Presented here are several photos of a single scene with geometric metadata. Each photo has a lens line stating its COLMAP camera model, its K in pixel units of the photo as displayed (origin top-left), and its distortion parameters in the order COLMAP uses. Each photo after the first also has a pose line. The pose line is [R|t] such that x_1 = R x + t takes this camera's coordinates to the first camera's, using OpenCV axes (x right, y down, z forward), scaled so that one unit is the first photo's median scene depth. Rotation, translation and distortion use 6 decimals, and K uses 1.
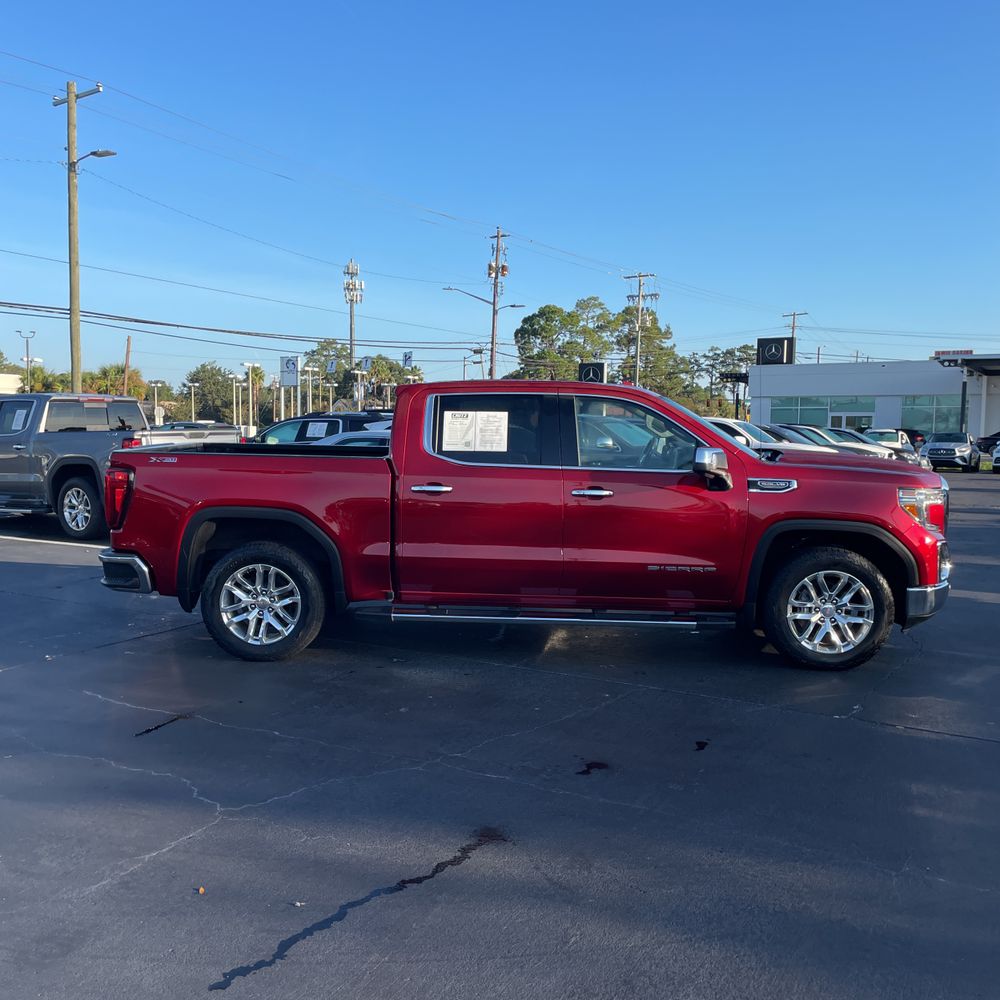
lens RADIAL K [[1010.9, 0, 491.9], [0, 1010.9, 510.2], [0, 0, 1]] dist [0.095531, -0.116446]
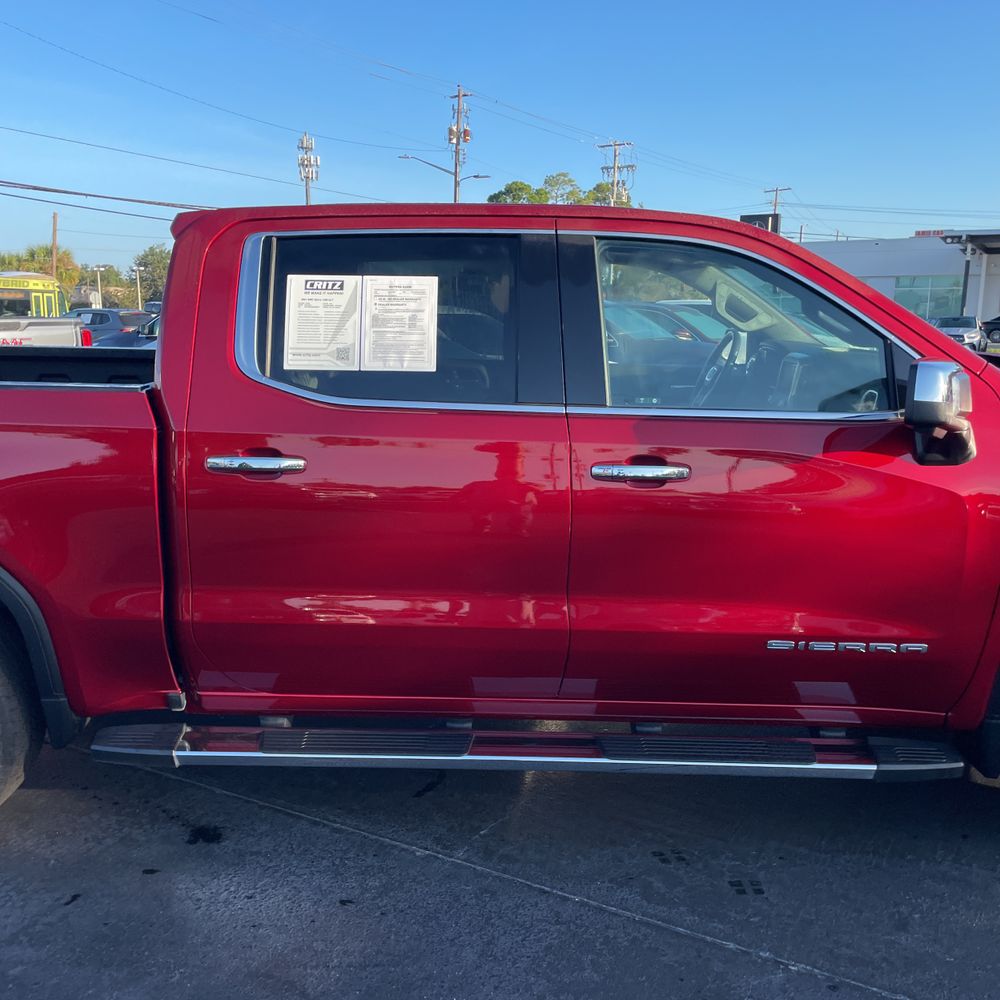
lens RADIAL K [[1010.9, 0, 491.9], [0, 1010.9, 510.2], [0, 0, 1]] dist [0.095531, -0.116446]
pose [[0.999456, -0.010611, 0.031213, 0.004820], [0.007151, 0.994024, 0.108925, -0.009246], [-0.032183, -0.108642, 0.993560, 0.113916]]
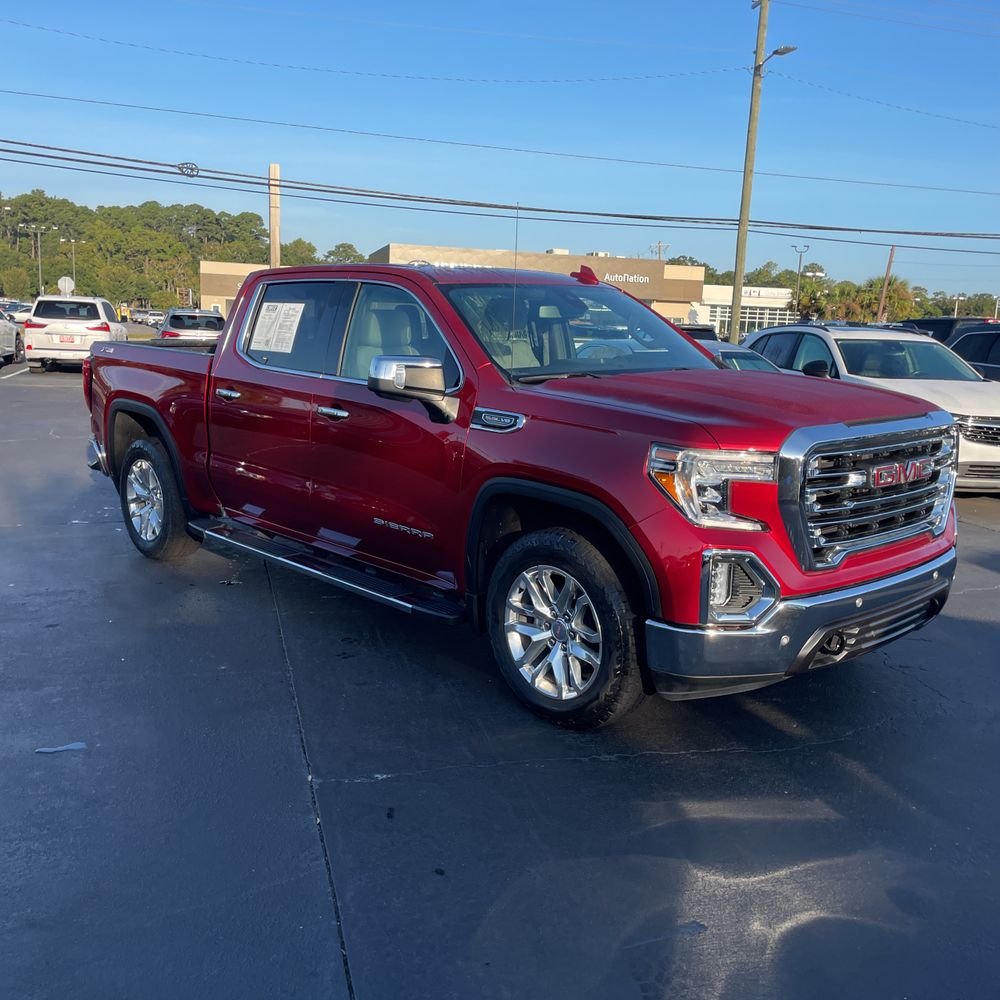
lens RADIAL K [[1010.9, 0, 491.9], [0, 1010.9, 510.2], [0, 0, 1]] dist [0.095531, -0.116446]
pose [[0.717279, 0.139888, -0.682600, 0.139726], [-0.084551, 0.989875, 0.114012, -0.007966], [0.691638, -0.024064, 0.721844, 0.103957]]
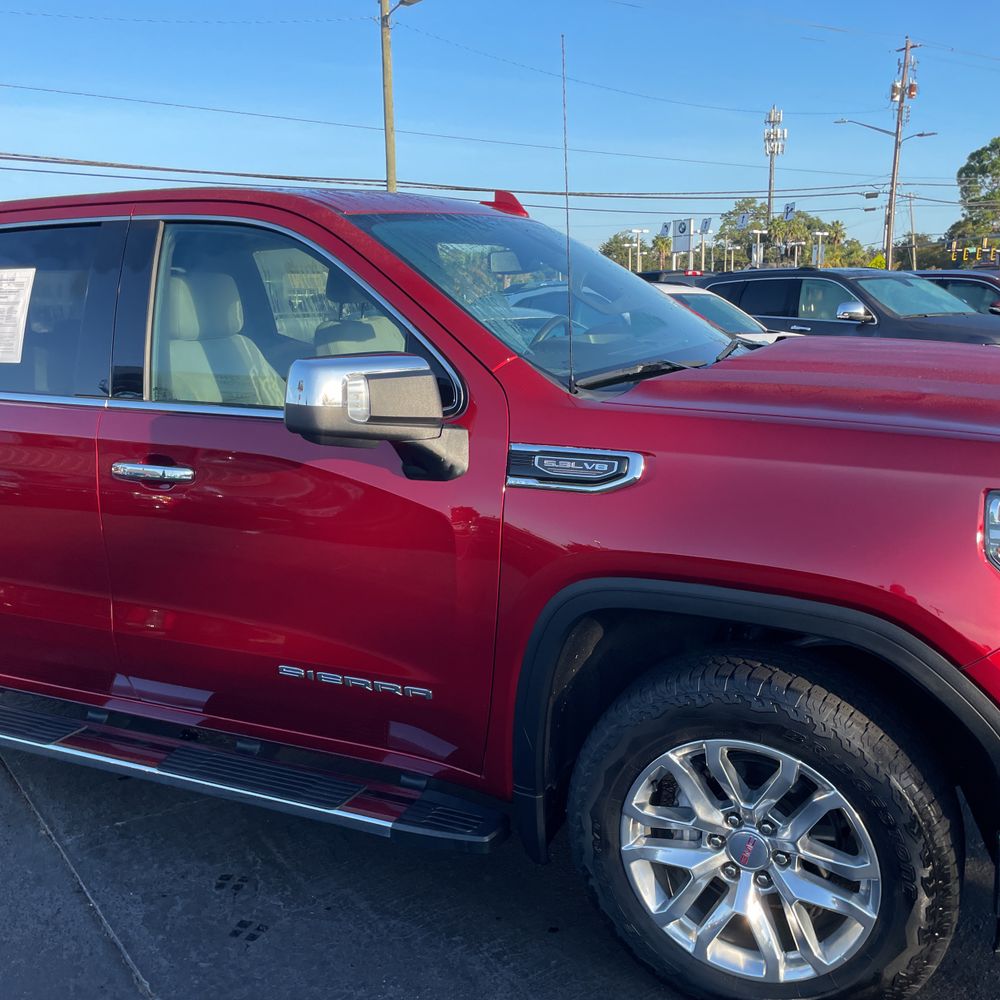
lens RADIAL K [[1012.8, 0, 514.1], [0, 1012.8, 512.7], [0, 0, 1]] dist [0.091722, -0.119919]
pose [[0.925027, 0.047828, -0.376880, 0.074420], [0.000799, 0.991796, 0.127825, -0.010100], [0.379902, -0.118543, 0.917400, 0.134141]]
